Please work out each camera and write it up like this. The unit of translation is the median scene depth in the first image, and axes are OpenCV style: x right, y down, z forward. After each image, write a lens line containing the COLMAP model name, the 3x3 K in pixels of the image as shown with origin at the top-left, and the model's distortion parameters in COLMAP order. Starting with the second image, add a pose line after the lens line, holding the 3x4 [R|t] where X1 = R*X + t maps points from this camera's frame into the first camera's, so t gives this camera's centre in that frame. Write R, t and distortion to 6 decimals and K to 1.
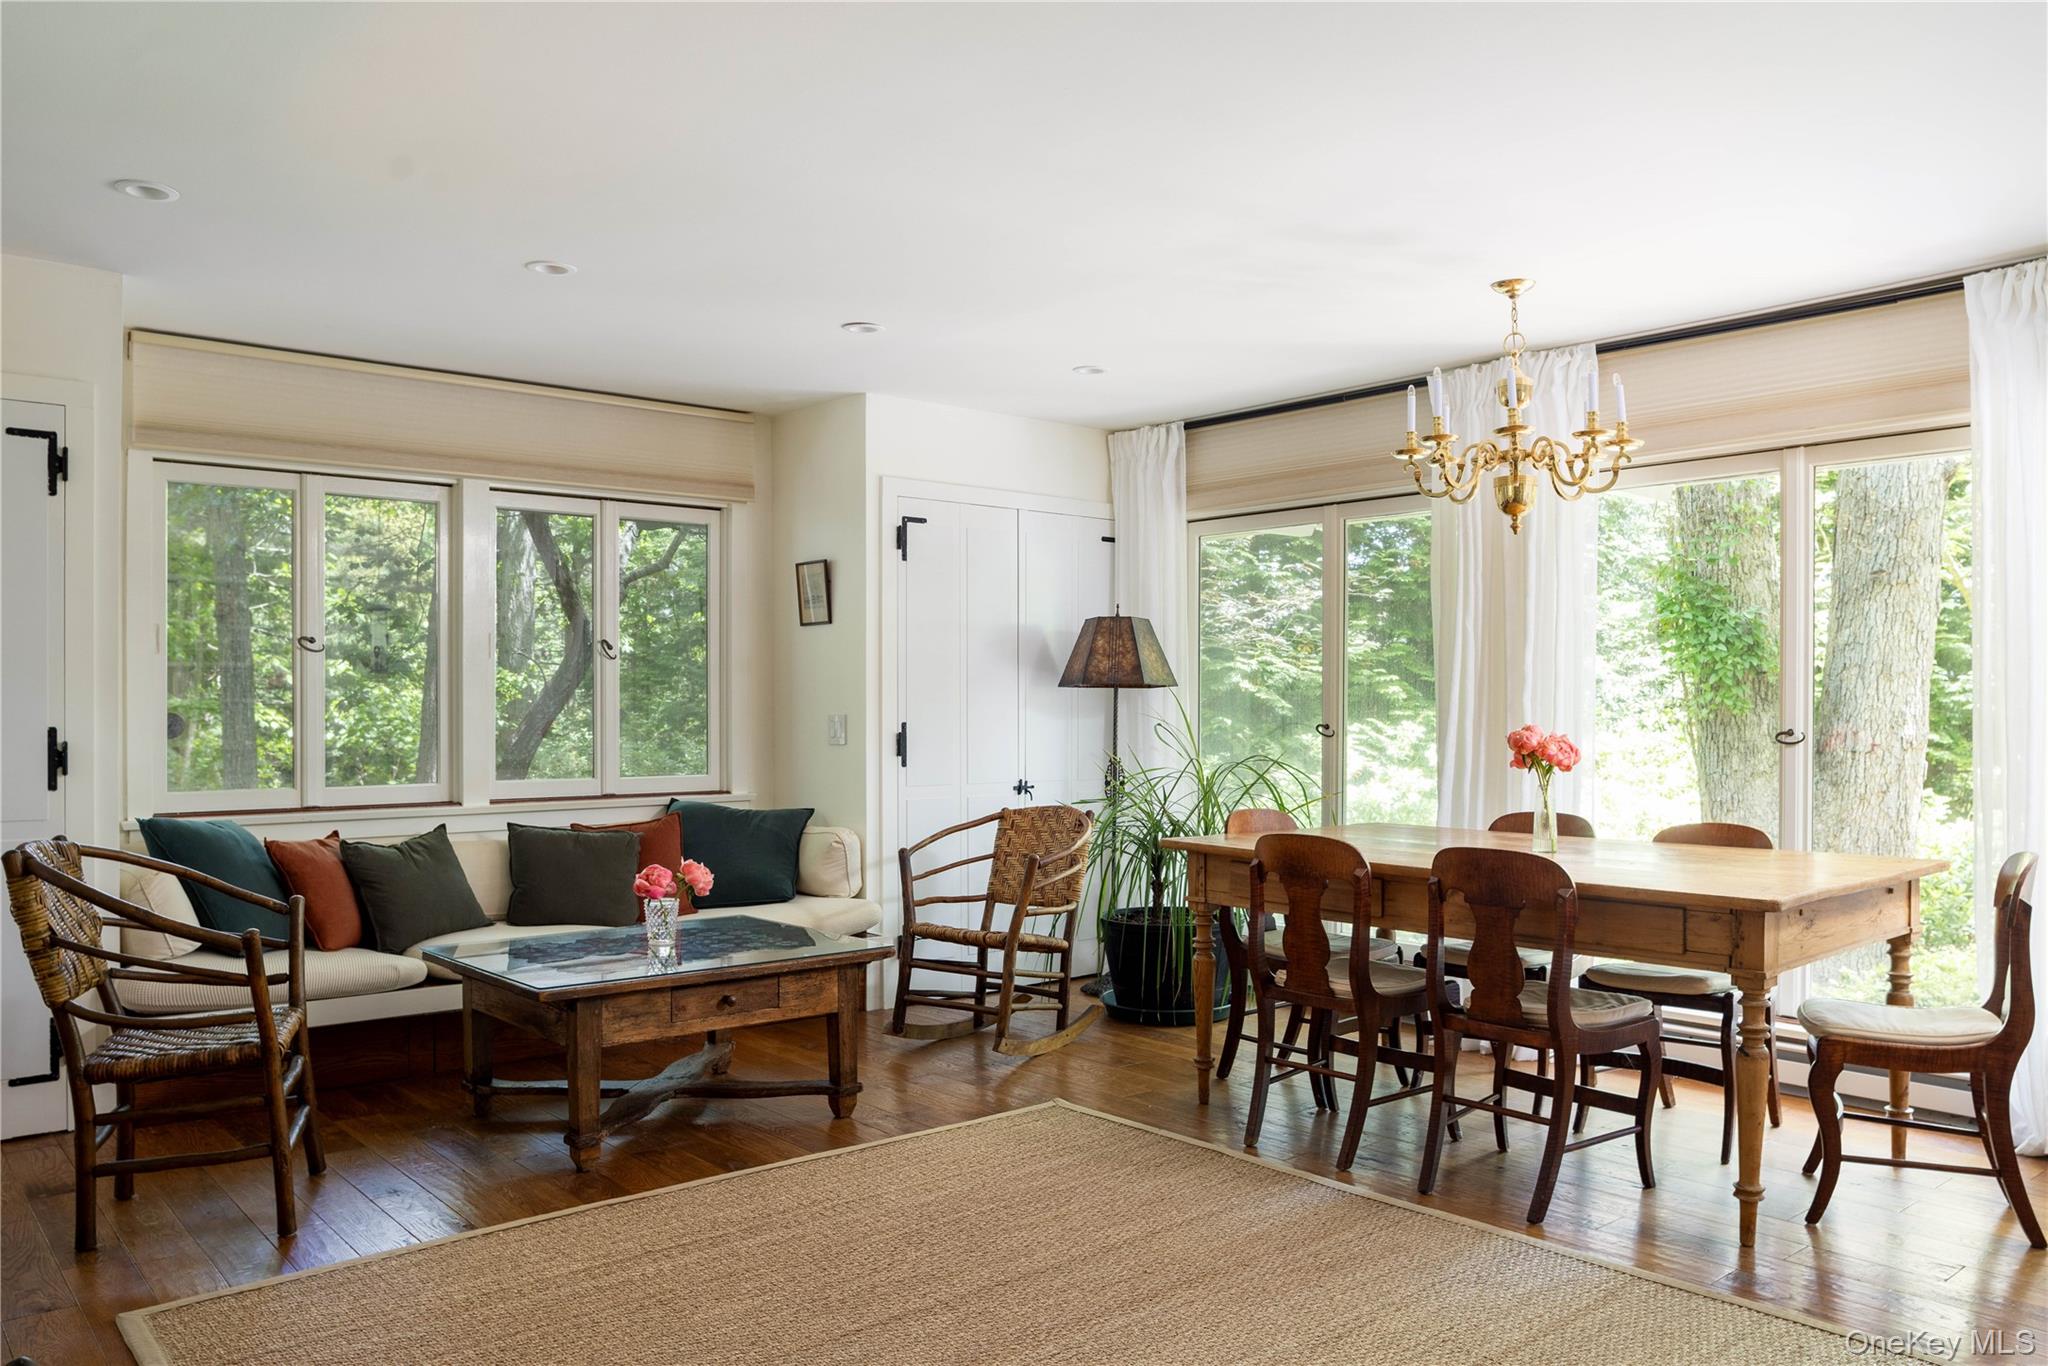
lens RADIAL K [[1522.4, 0, 1024.0], [0, 1522.4, 683.0], [0, 0, 1]] dist [-0.047126, 0.000545]
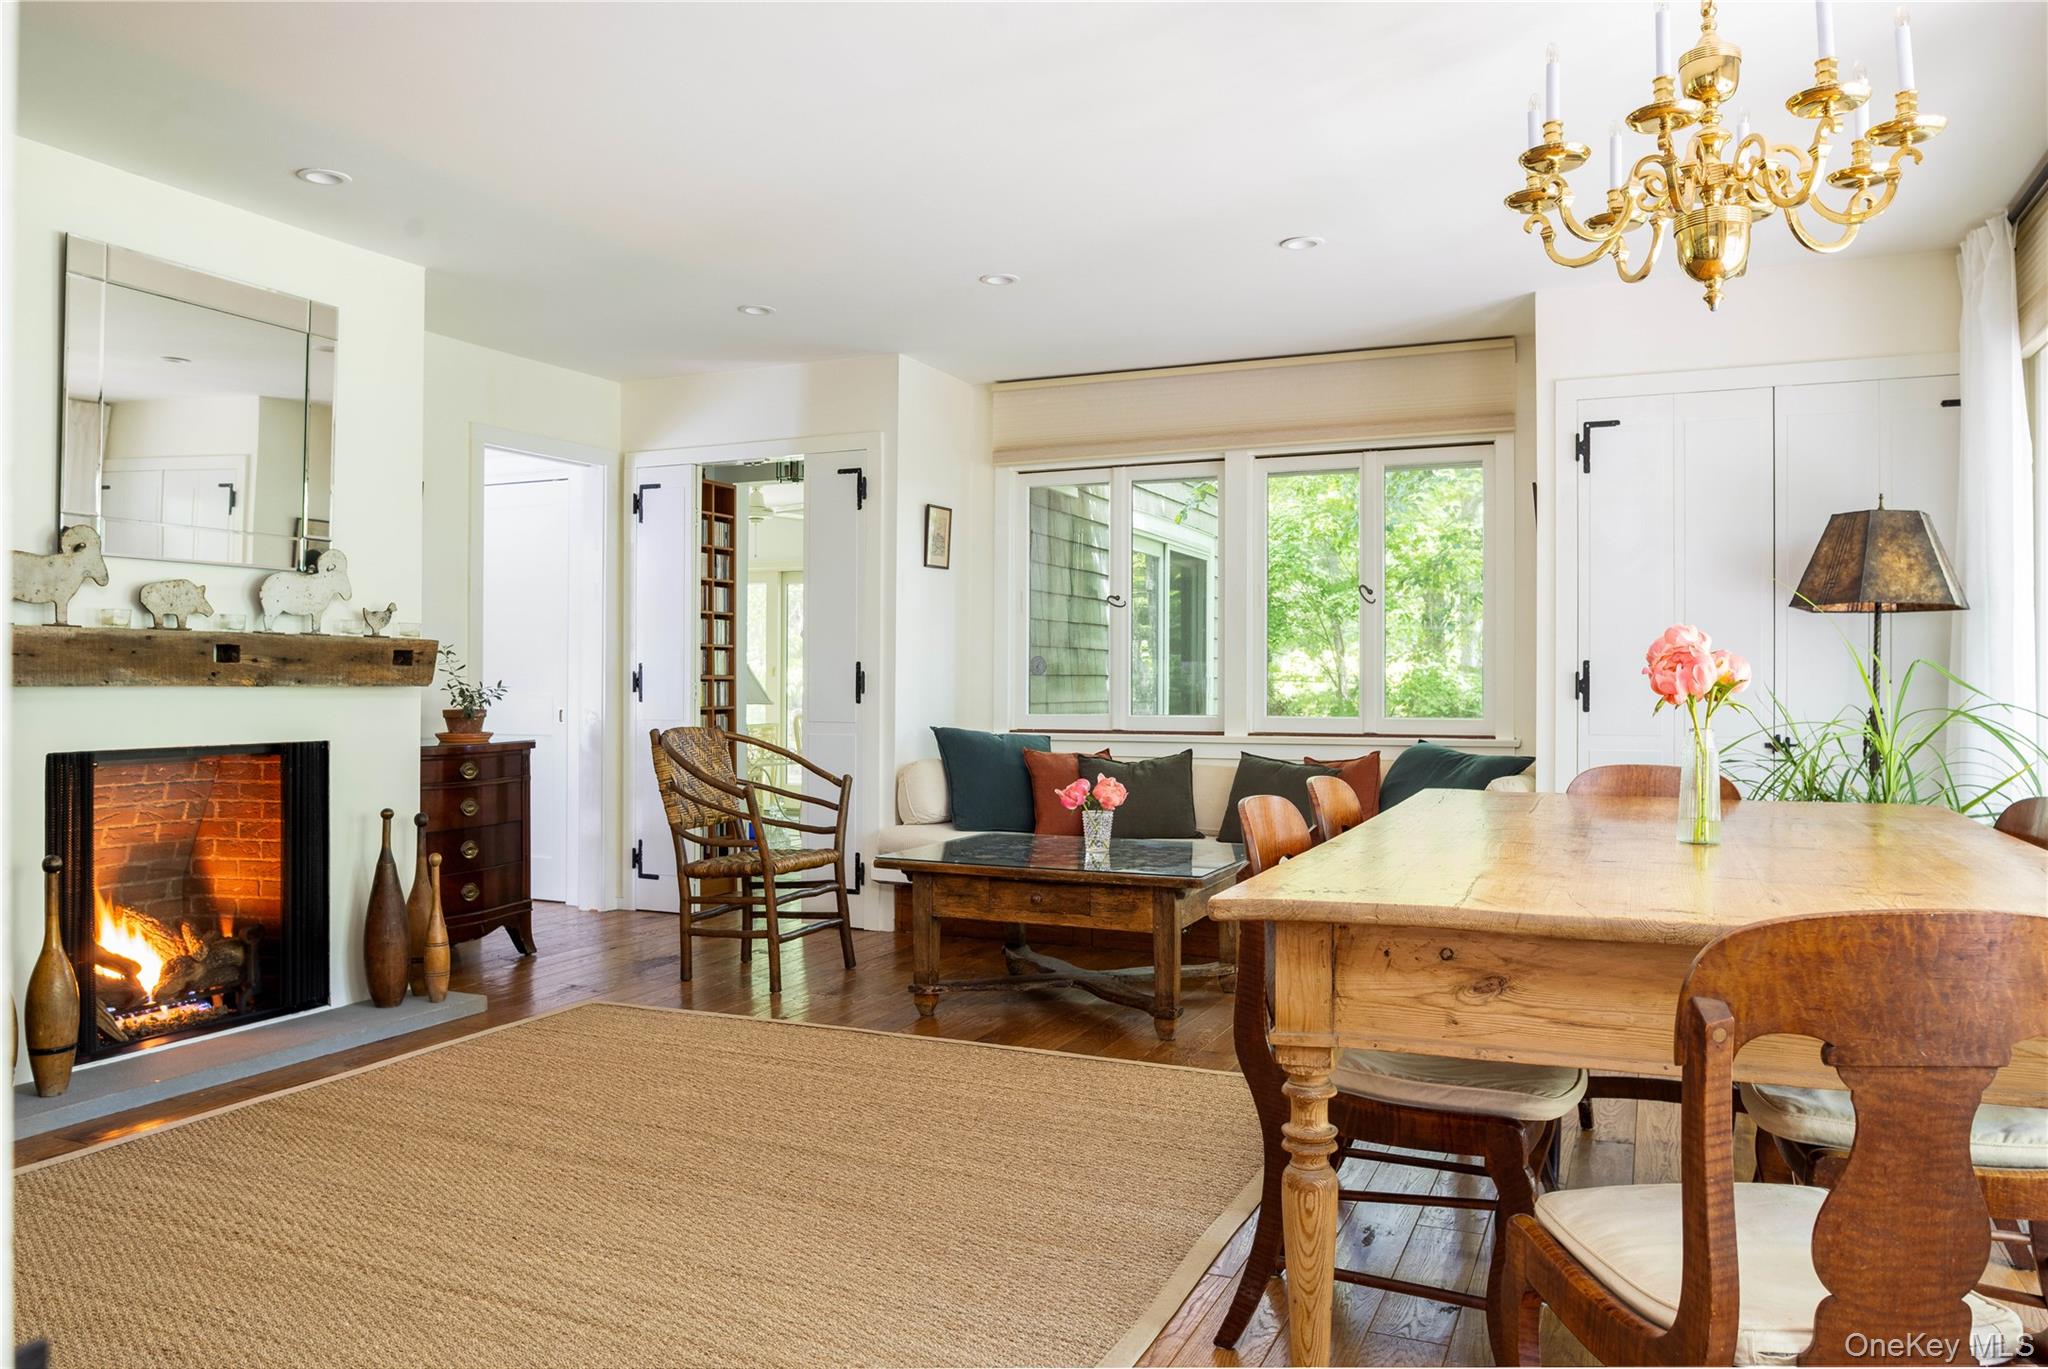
lens RADIAL K [[1408.2, 0, 1024.0], [0, 1408.2, 684.5], [0, 0, 1]] dist [-0.037729, 0.000671]
pose [[0.436194, 0.002803, -0.899848, 0.690678], [0.011316, 0.999899, 0.008600, 0.040280], [0.899781, -0.013934, 0.436118, 0.512204]]
